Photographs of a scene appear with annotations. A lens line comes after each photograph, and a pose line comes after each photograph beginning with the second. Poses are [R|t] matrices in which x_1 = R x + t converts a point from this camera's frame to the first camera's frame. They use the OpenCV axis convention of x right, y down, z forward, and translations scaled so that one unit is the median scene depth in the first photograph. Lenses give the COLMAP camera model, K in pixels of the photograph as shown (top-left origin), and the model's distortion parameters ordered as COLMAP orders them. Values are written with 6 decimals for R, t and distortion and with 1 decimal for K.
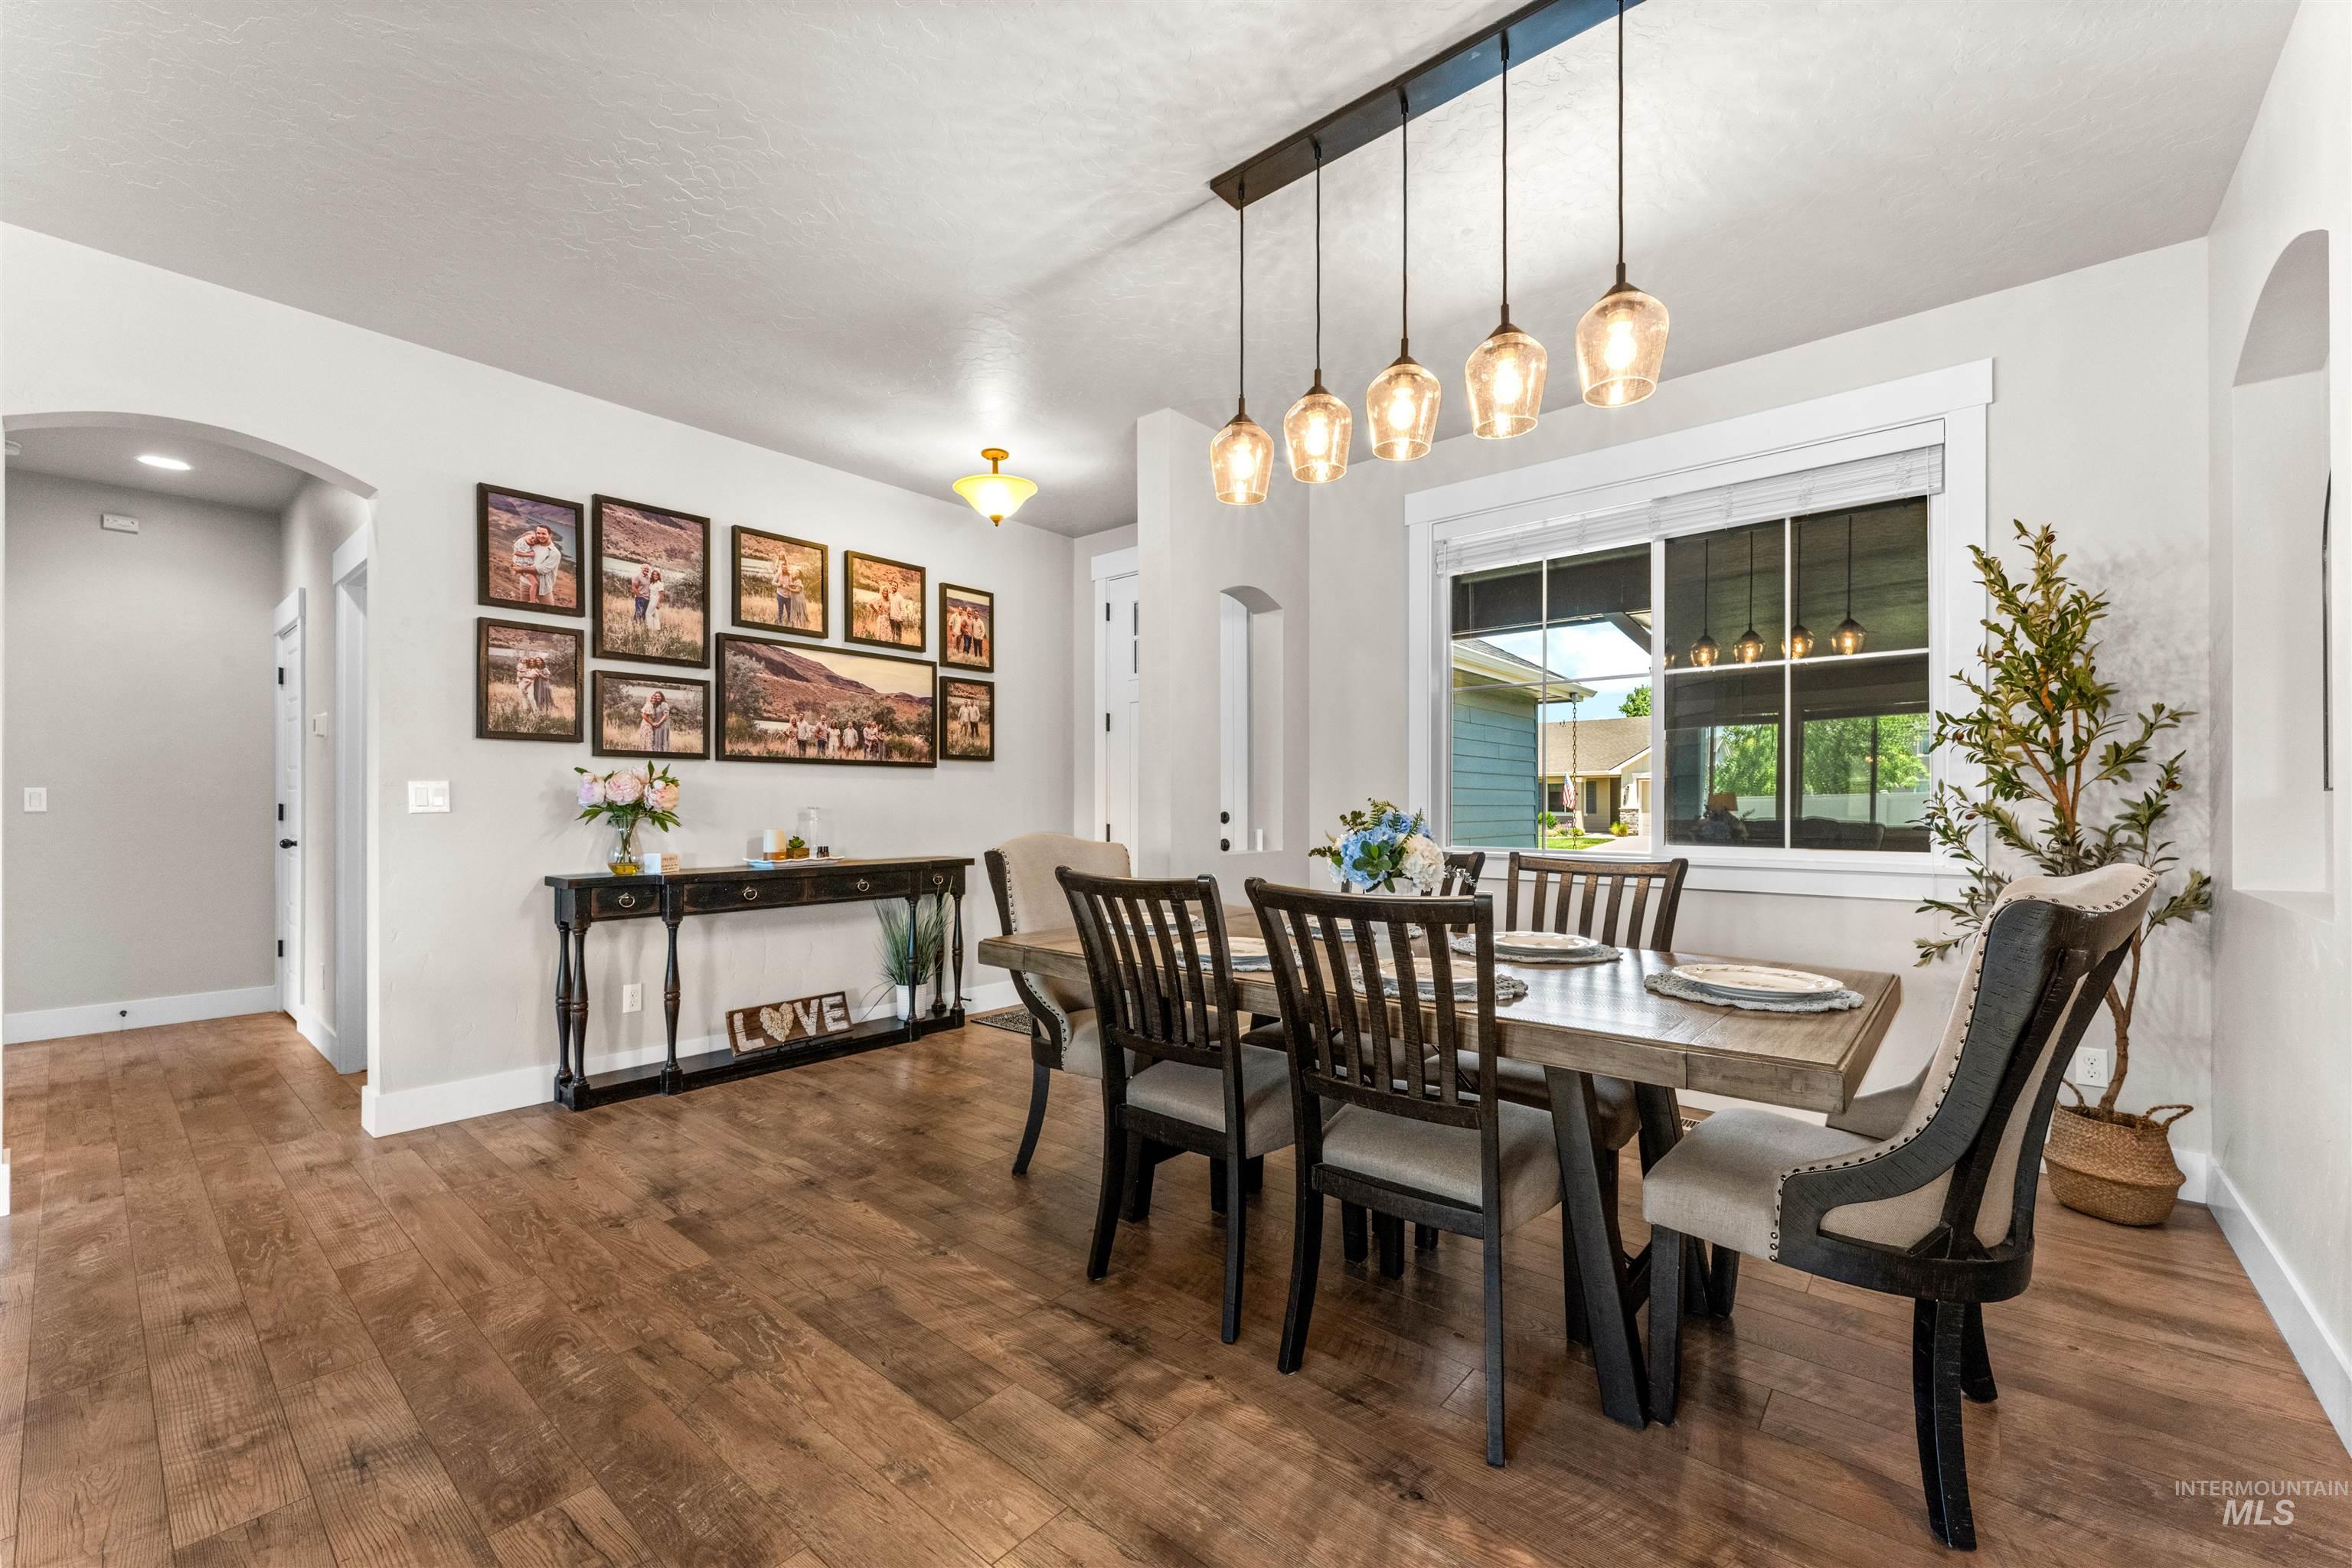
lens RADIAL K [[947.2, 0, 1179.3], [0, 947.2, 812.9], [0, 0, 1]] dist [0.000496, -0.000791]
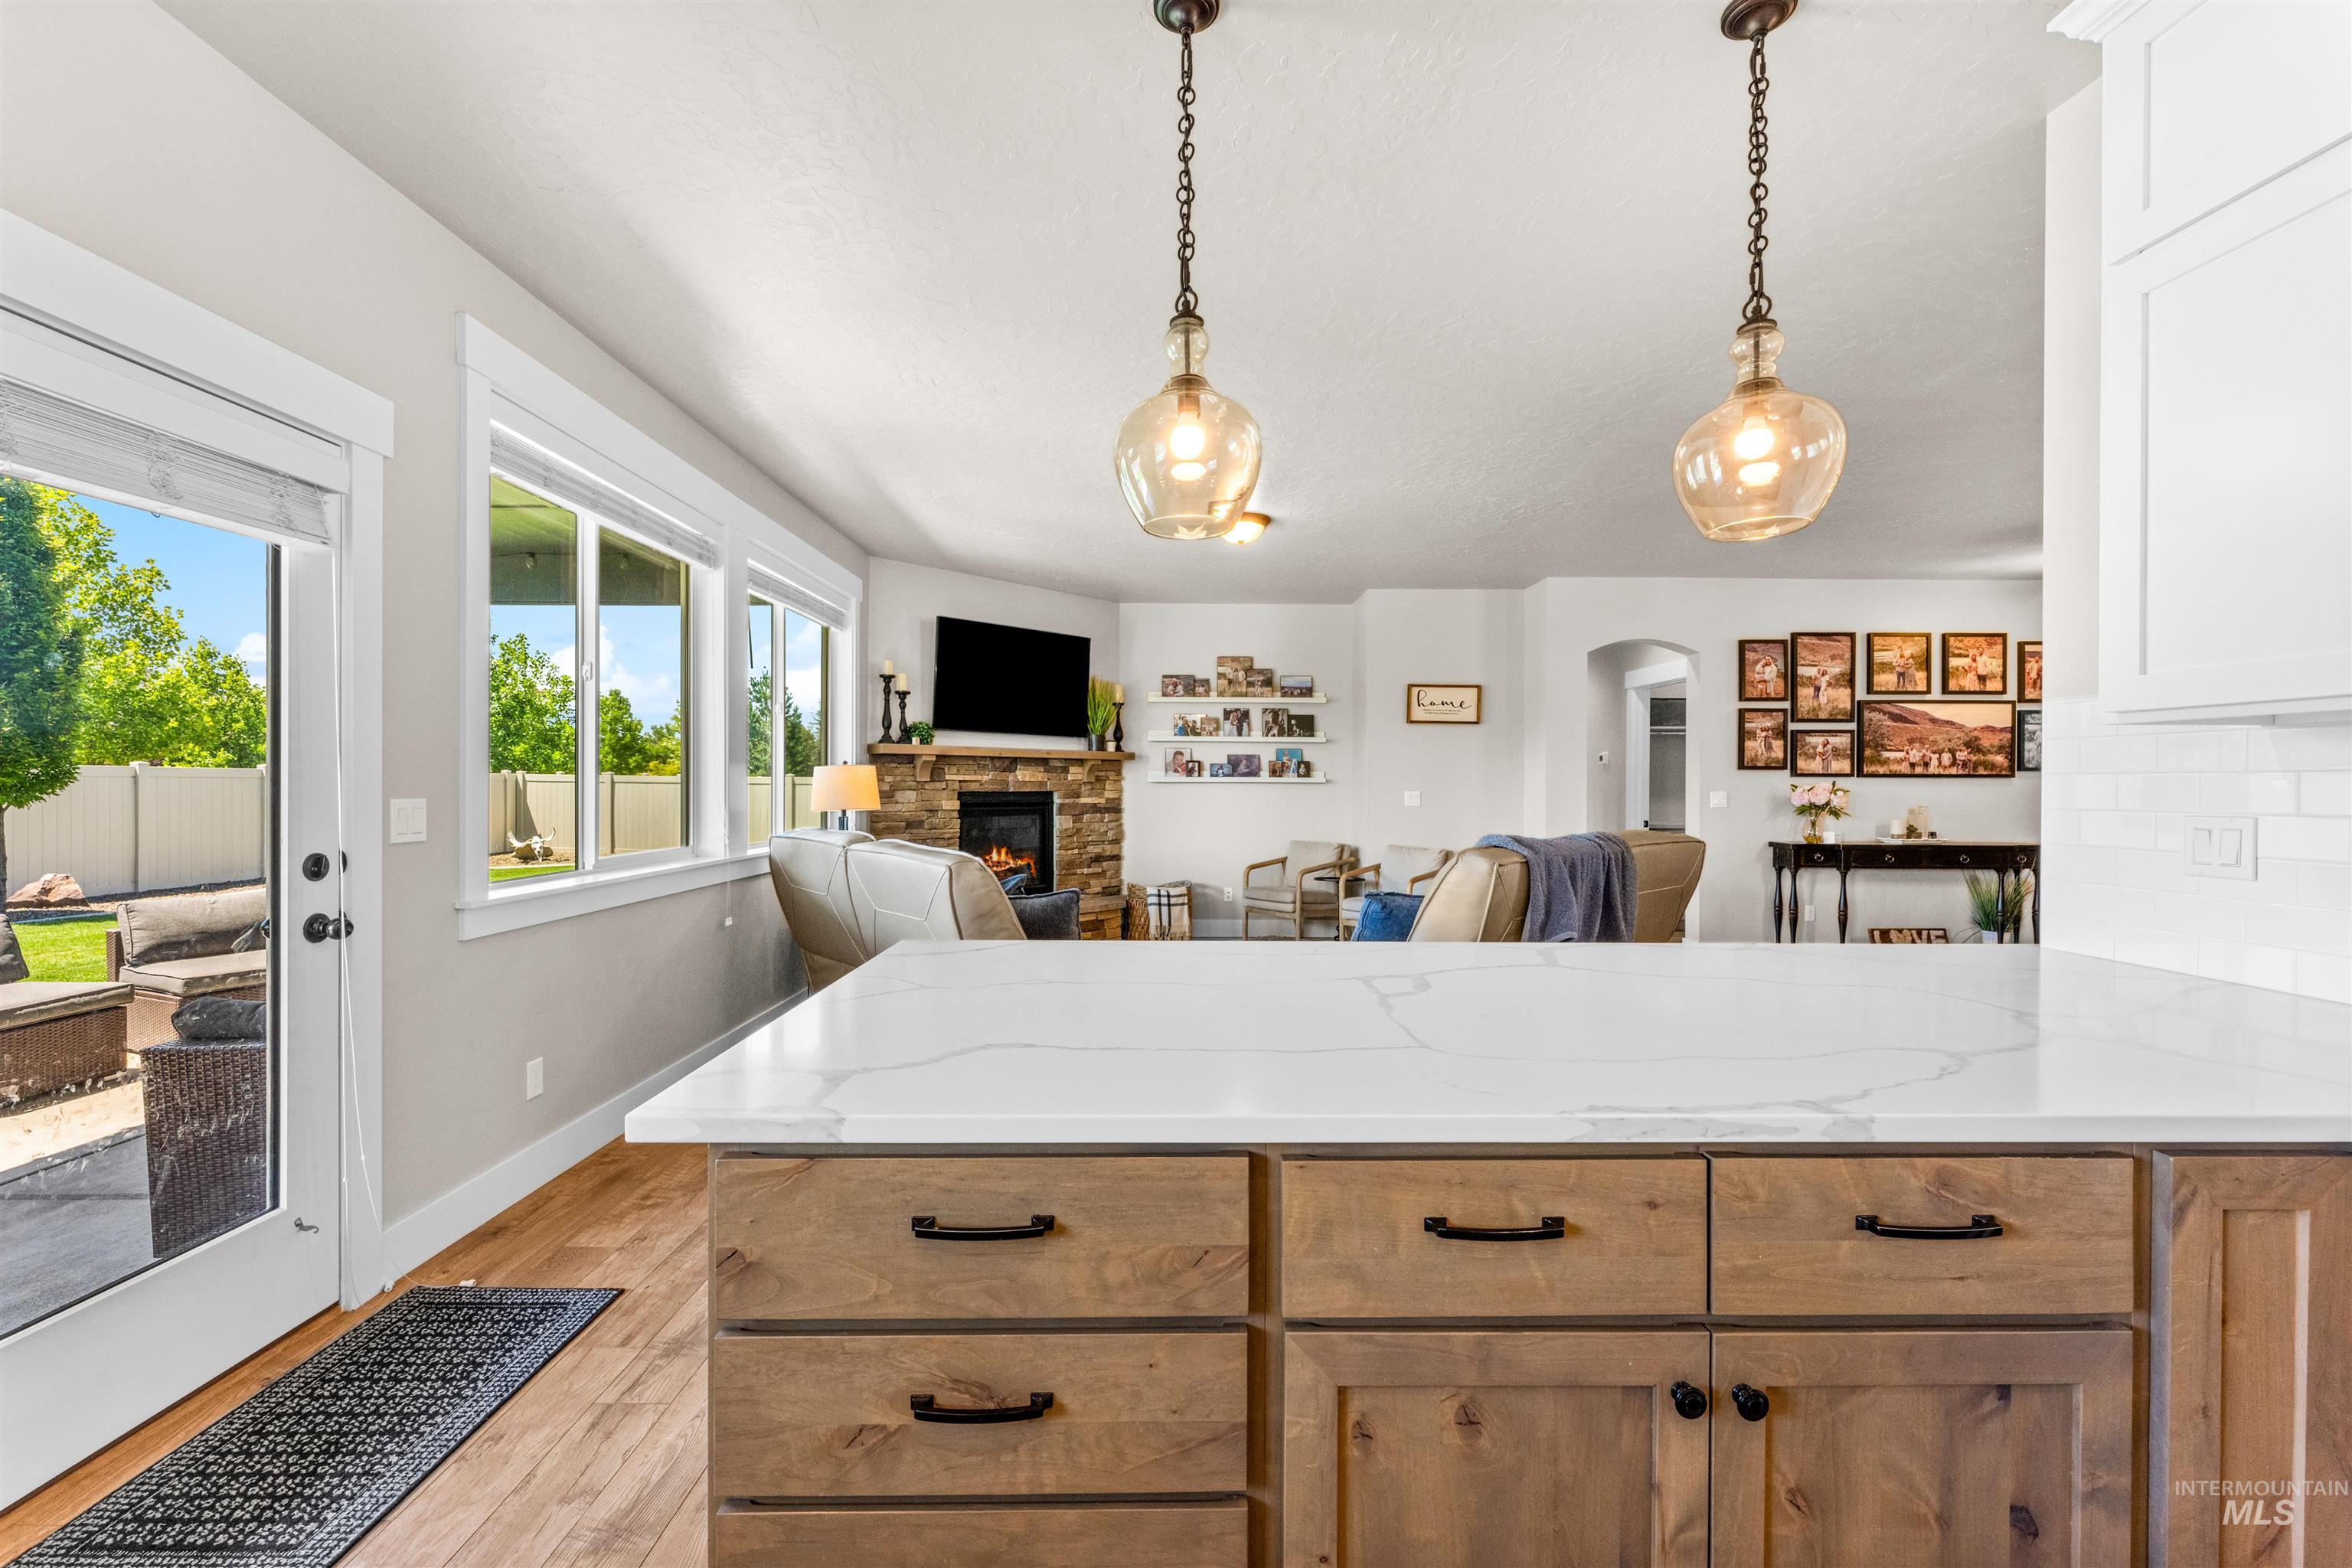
lens RADIAL K [[947.2, 0, 1173.0], [0, 947.2, 787.0], [0, 0, 1]] dist [0.000496, -0.000791]
pose [[0.649023, 0.006038, -0.760745, -0.006079], [-0.010754, 0.999941, -0.001238, -0.025303], [0.760693, 0.008985, 0.649050, -1.064761]]
